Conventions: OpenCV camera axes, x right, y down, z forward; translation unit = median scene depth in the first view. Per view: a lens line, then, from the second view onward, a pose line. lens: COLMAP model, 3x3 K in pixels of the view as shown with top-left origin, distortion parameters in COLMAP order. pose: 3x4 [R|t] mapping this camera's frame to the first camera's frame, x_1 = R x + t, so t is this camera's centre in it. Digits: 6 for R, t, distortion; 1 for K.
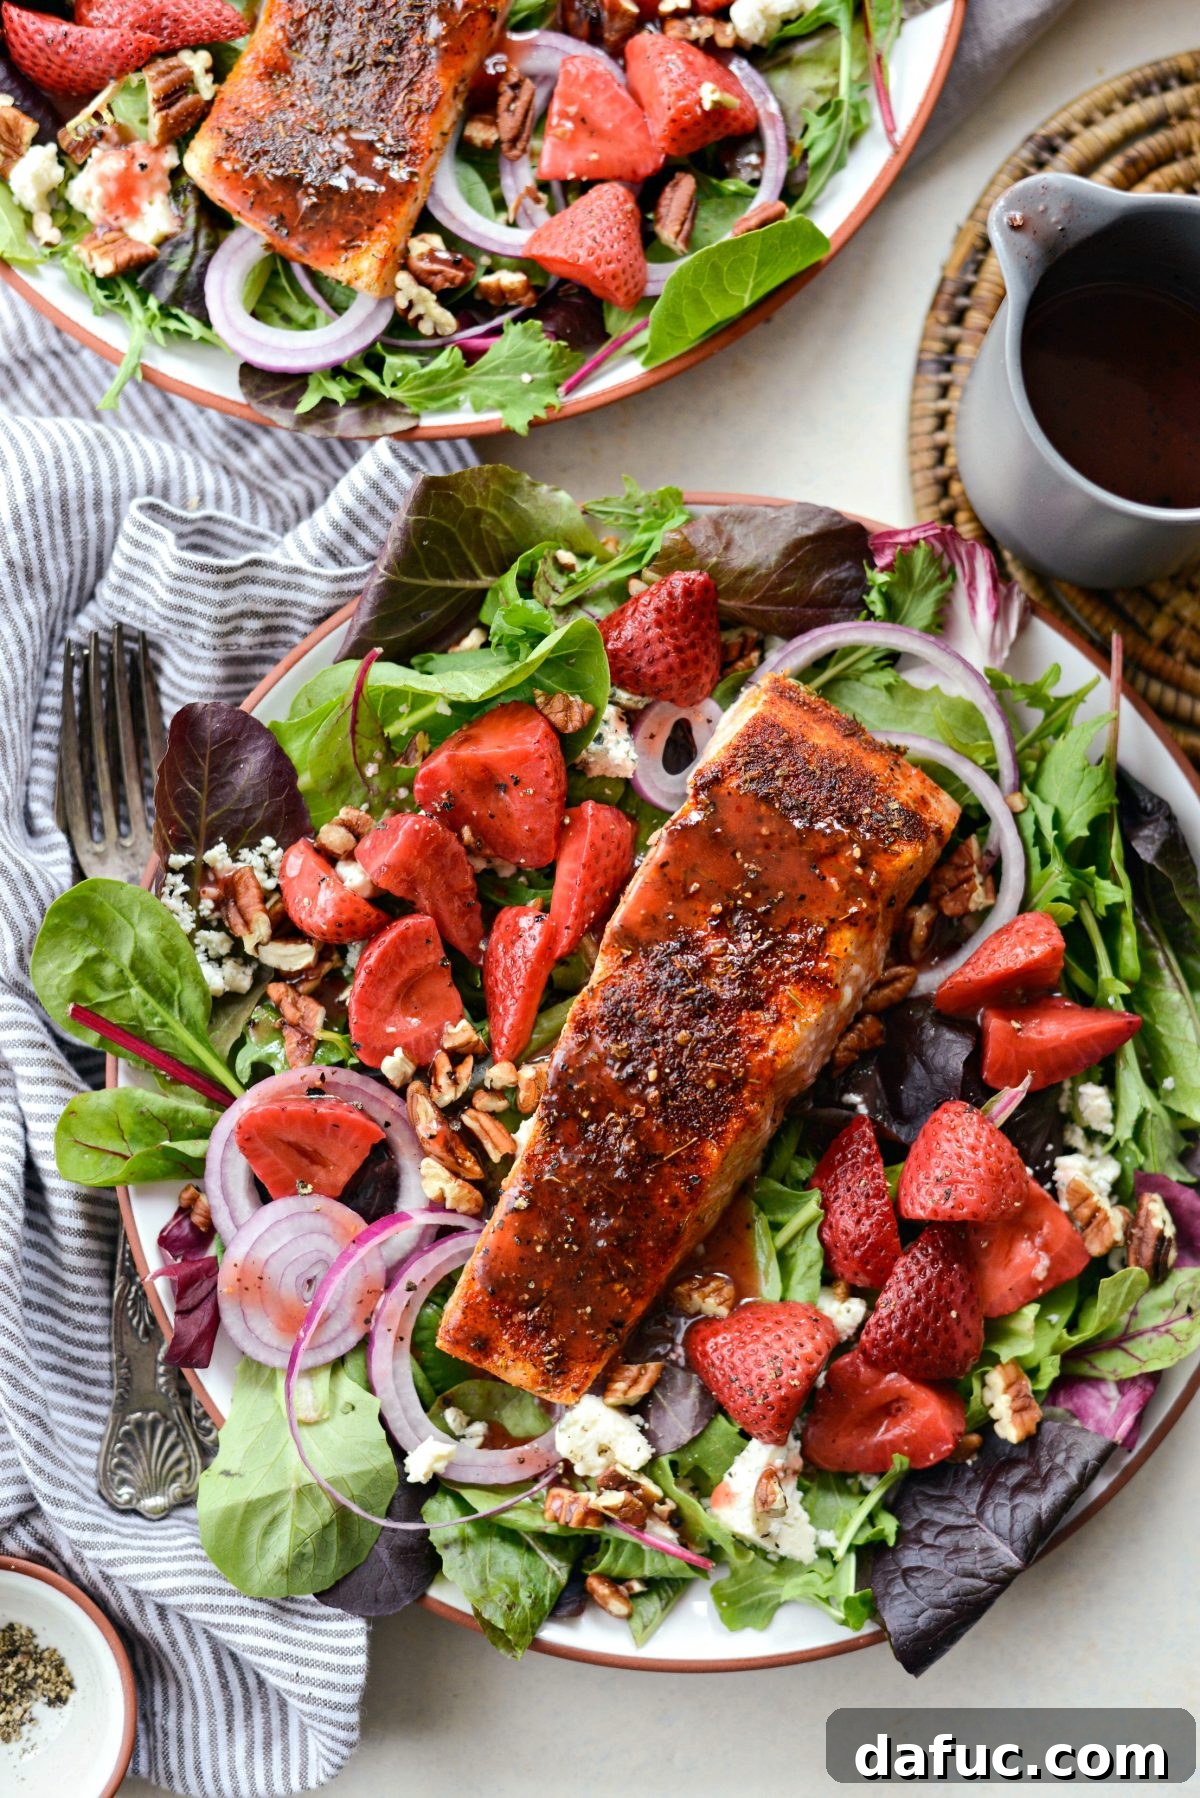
lens RADIAL K [[2907.2, 0, 586.9], [0, 2907.2, 901.4], [0, 0, 1]] dist [-0.119385, 0.000000]
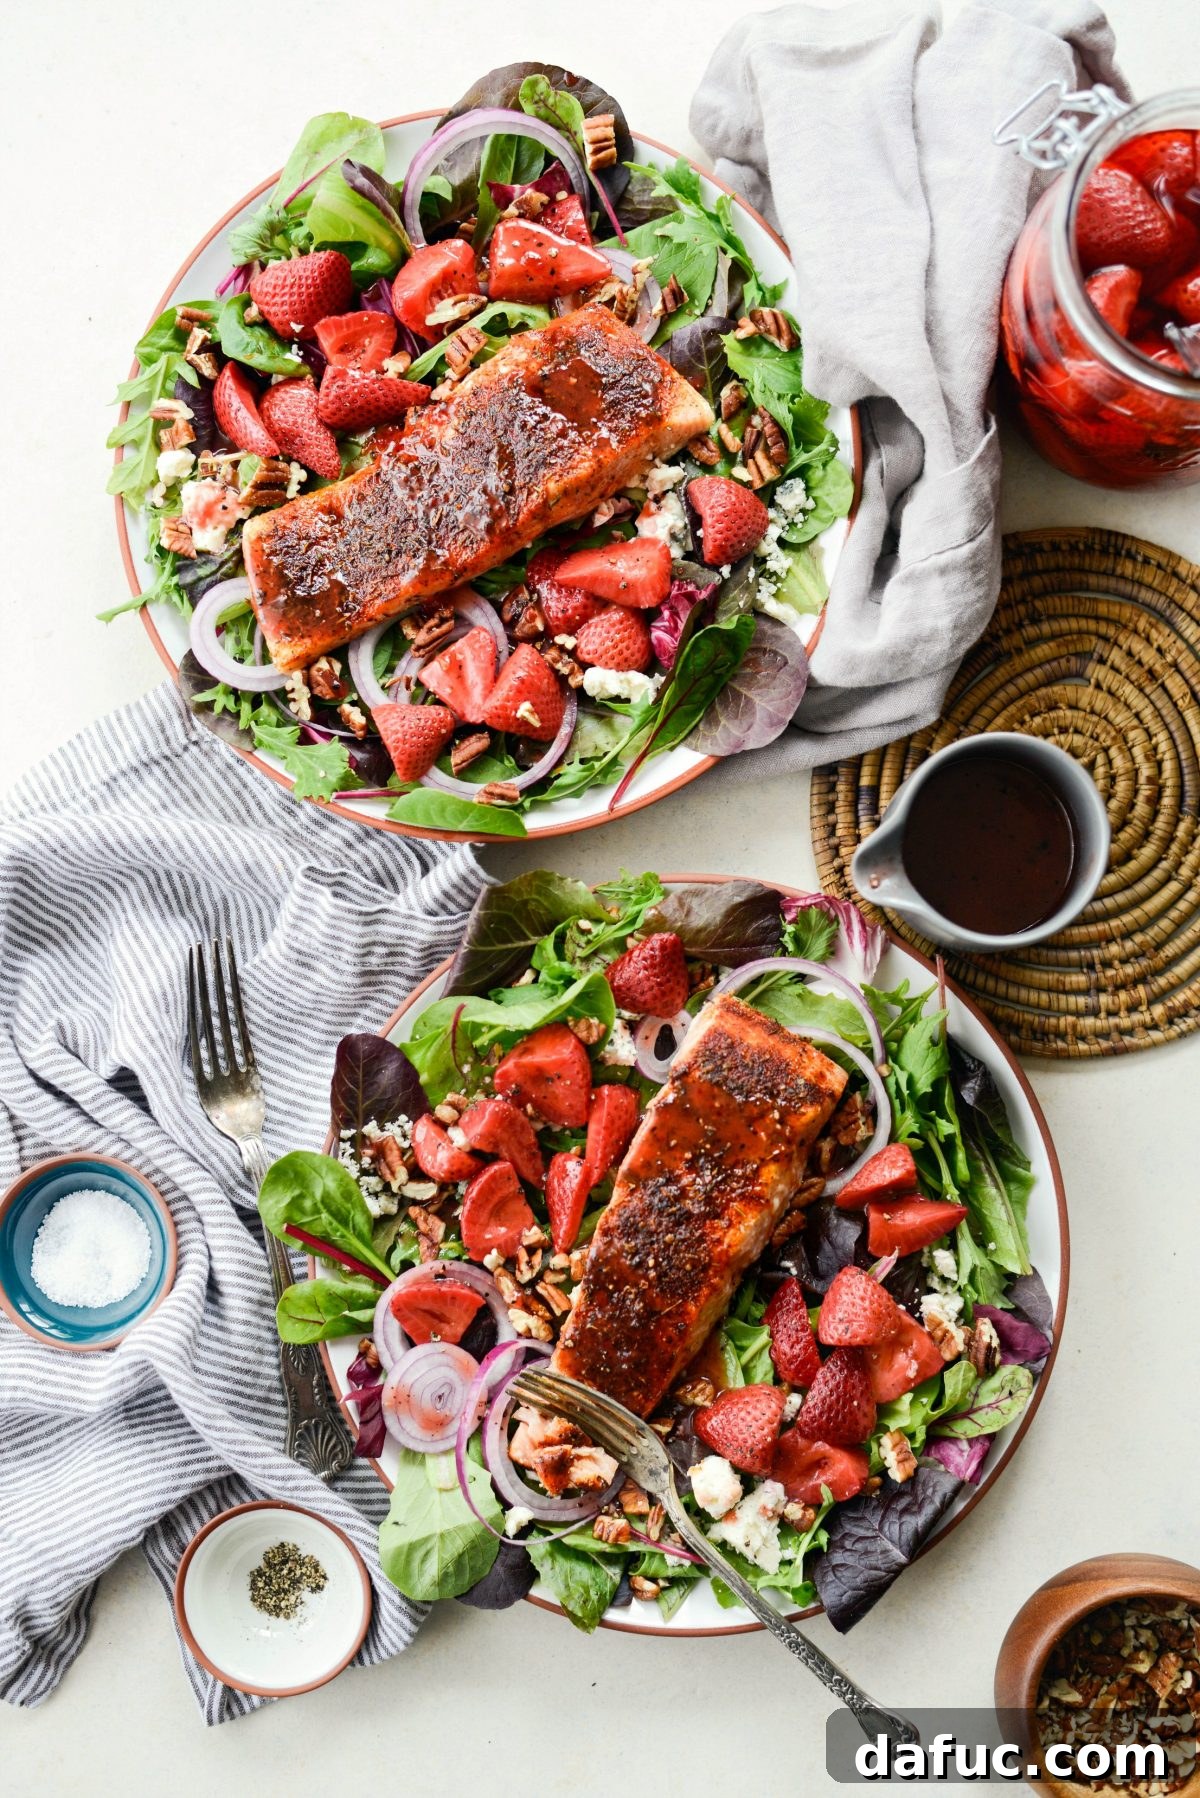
lens RADIAL K [[2907.2, 0, 610.4], [0, 2907.2, 896.3], [0, 0, 1]] dist [-0.119385, 0.000000]
pose [[0.997639, -0.050355, -0.046699, 0.080227], [0.051318, 0.998489, 0.019671, -0.165117], [0.045638, -0.022021, 0.998715, -0.550029]]
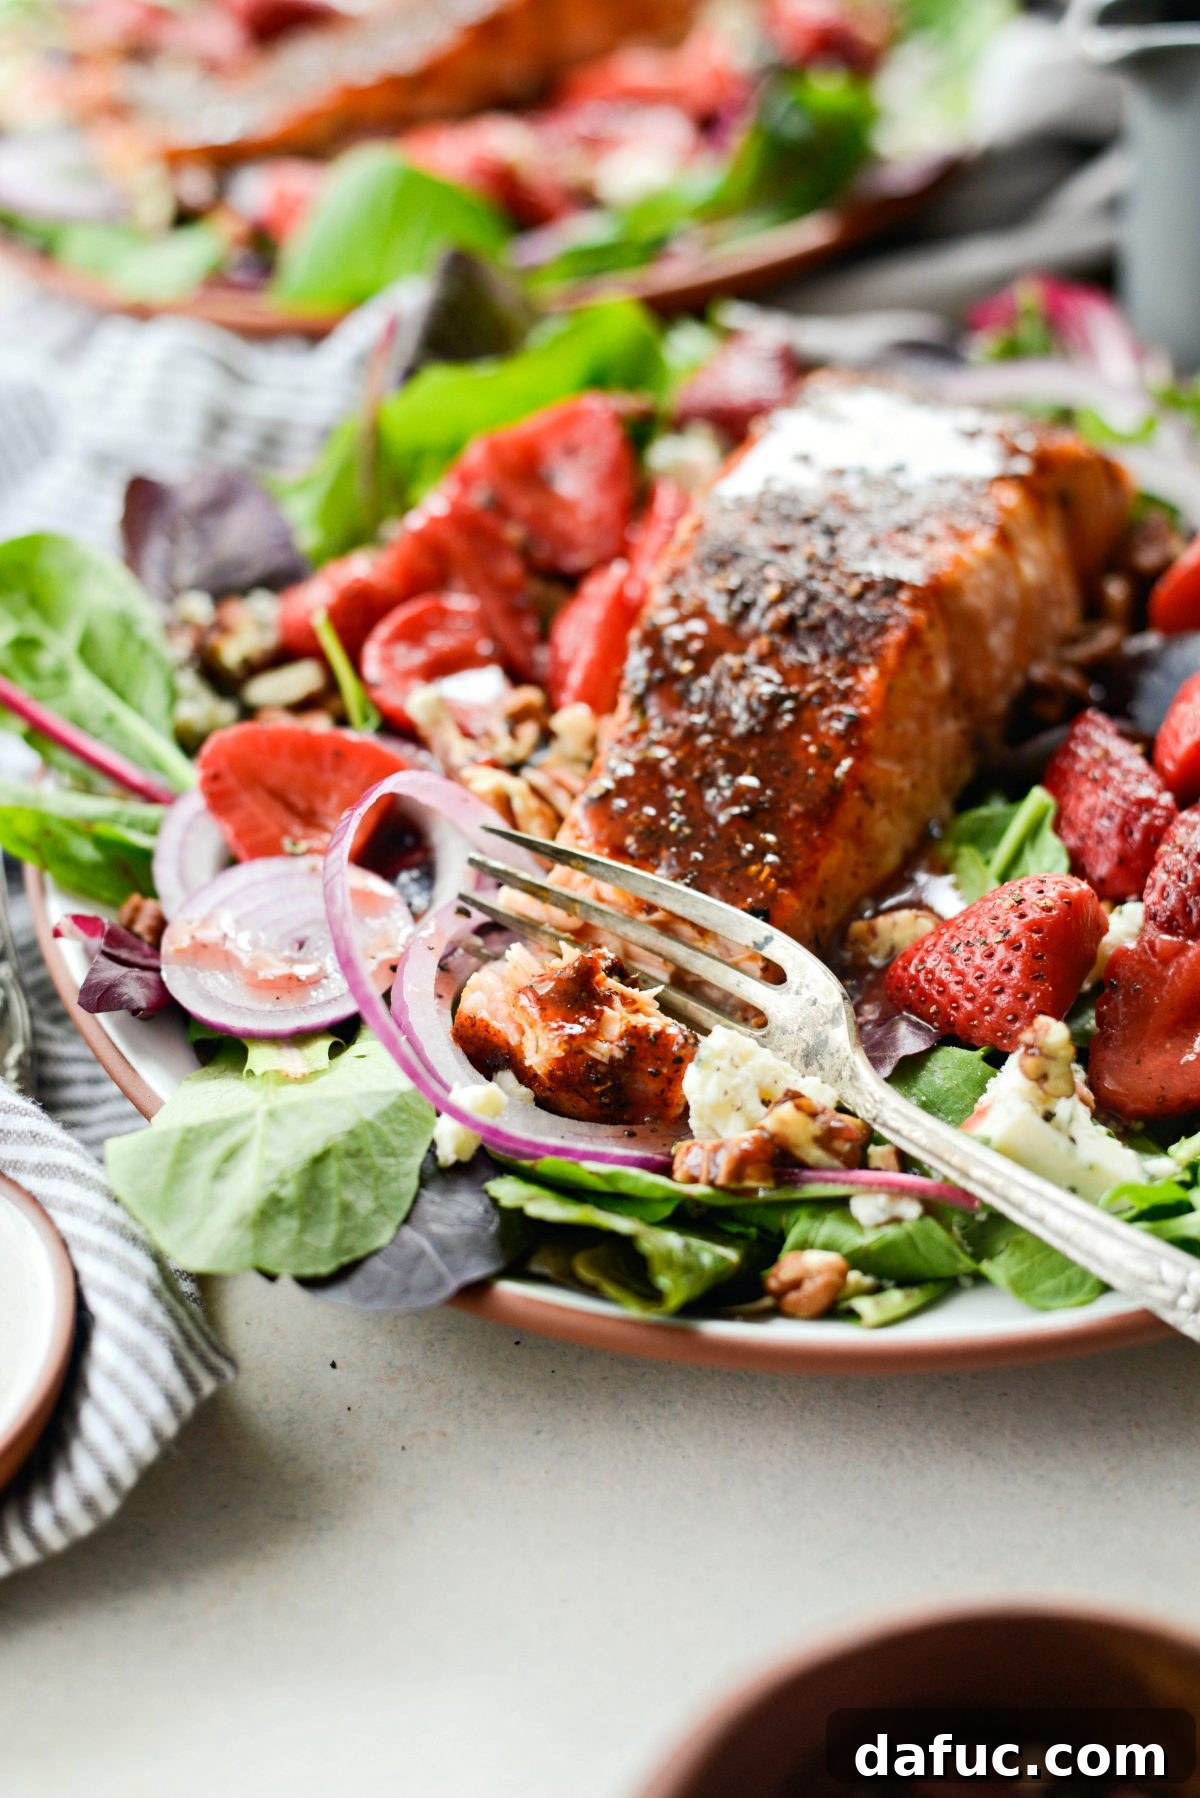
lens RADIAL K [[2907.2, 0, 593.6], [0, 2907.2, 887.4], [0, 0, 1]] dist [-0.119385, 0.000000]
pose [[0.995898, -0.090484, 0.000124, -0.028207], [0.061296, 0.673635, -0.736518, 0.613123], [0.066559, 0.733505, 0.676418, 0.541725]]
